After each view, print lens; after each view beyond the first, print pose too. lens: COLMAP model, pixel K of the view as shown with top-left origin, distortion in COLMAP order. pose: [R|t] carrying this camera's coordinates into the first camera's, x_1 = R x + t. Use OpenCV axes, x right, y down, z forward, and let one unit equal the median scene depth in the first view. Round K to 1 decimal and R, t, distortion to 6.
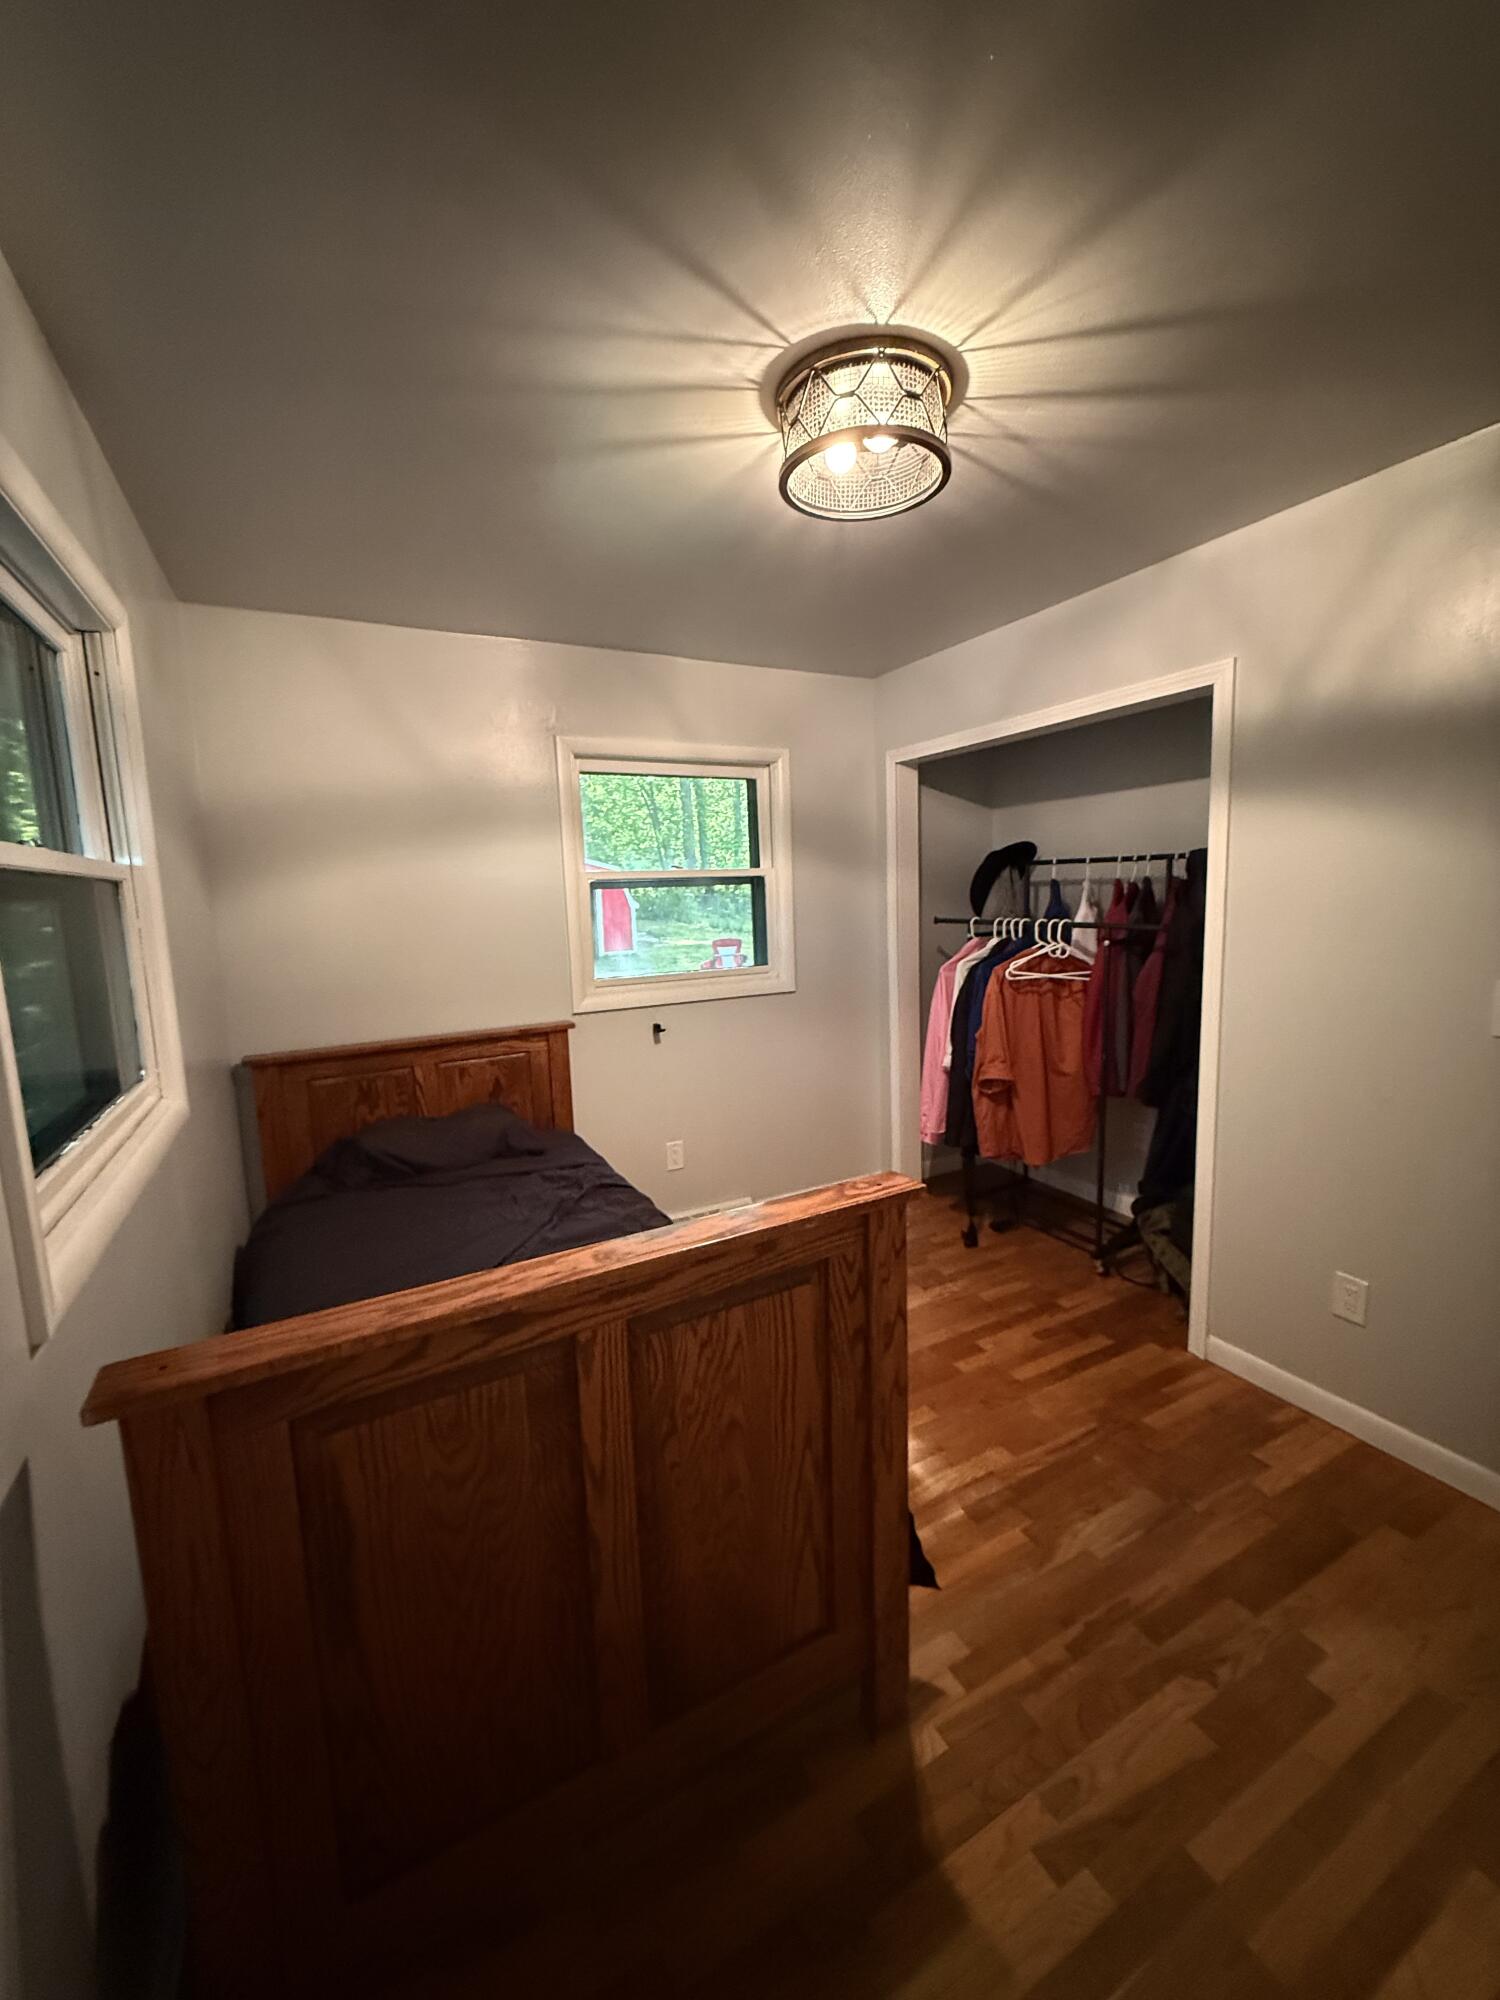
lens RADIAL K [[800.3, 0, 754.3], [0, 800.3, 992.9], [0, 0, 1]] dist [-0.000109, -0.000152]
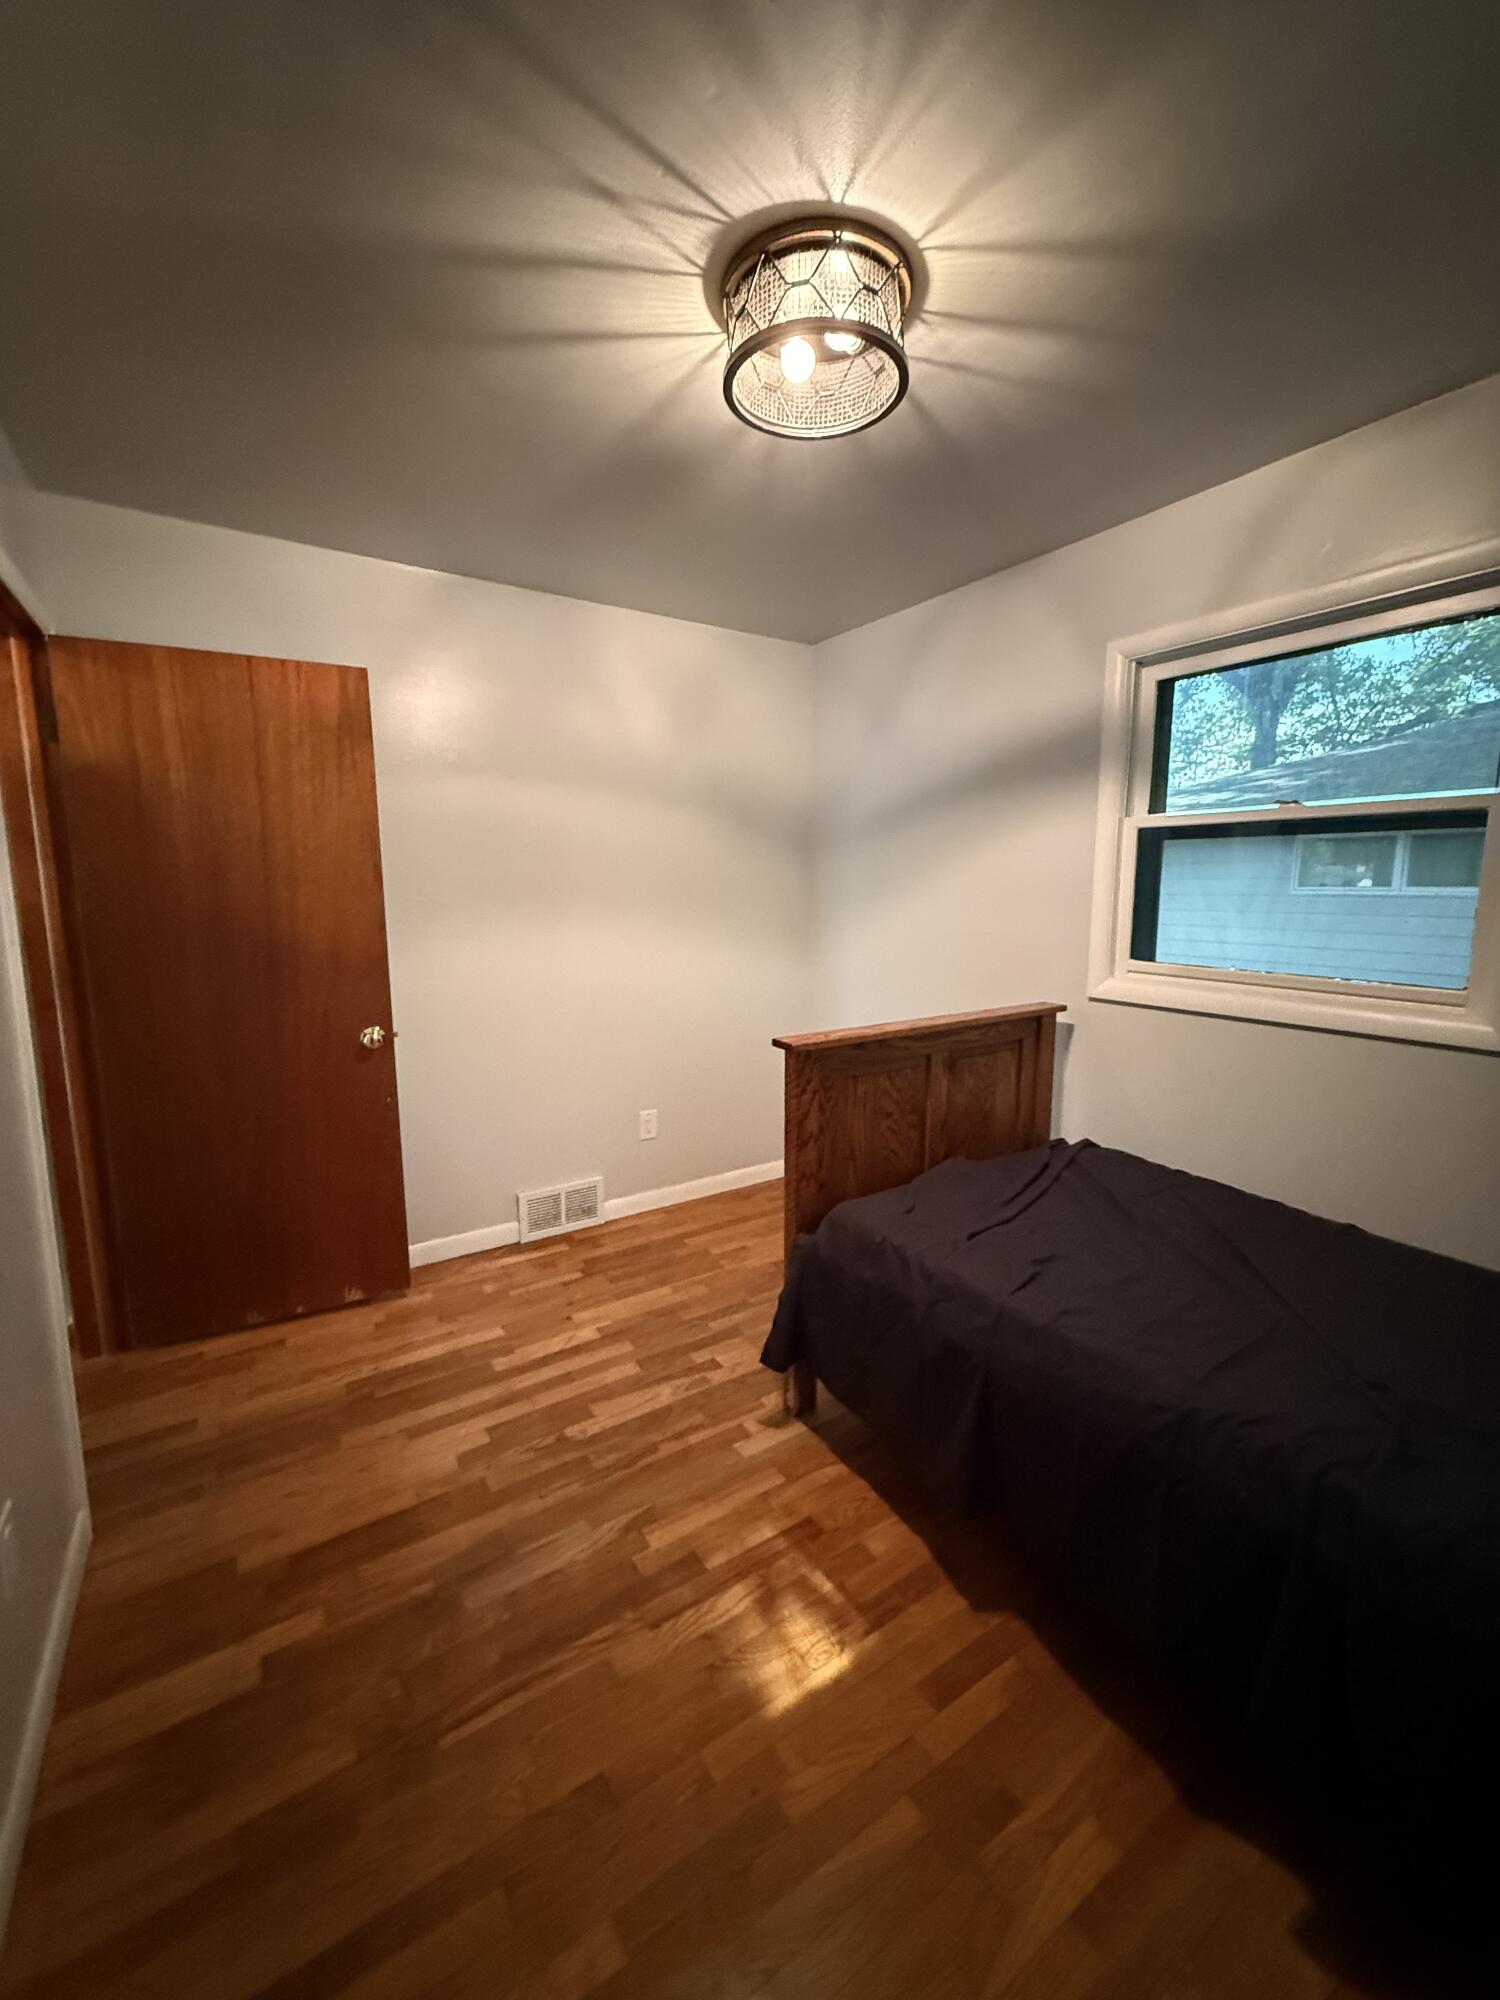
lens RADIAL K [[800.3, 0, 754.3], [0, 800.3, 992.9], [0, 0, 1]] dist [-0.000109, -0.000152]
pose [[-0.995955, 0.043942, -0.078377, 0.312915], [0.021074, 0.962167, 0.271645, -0.224475], [0.087349, 0.268894, -0.959201, 2.093591]]
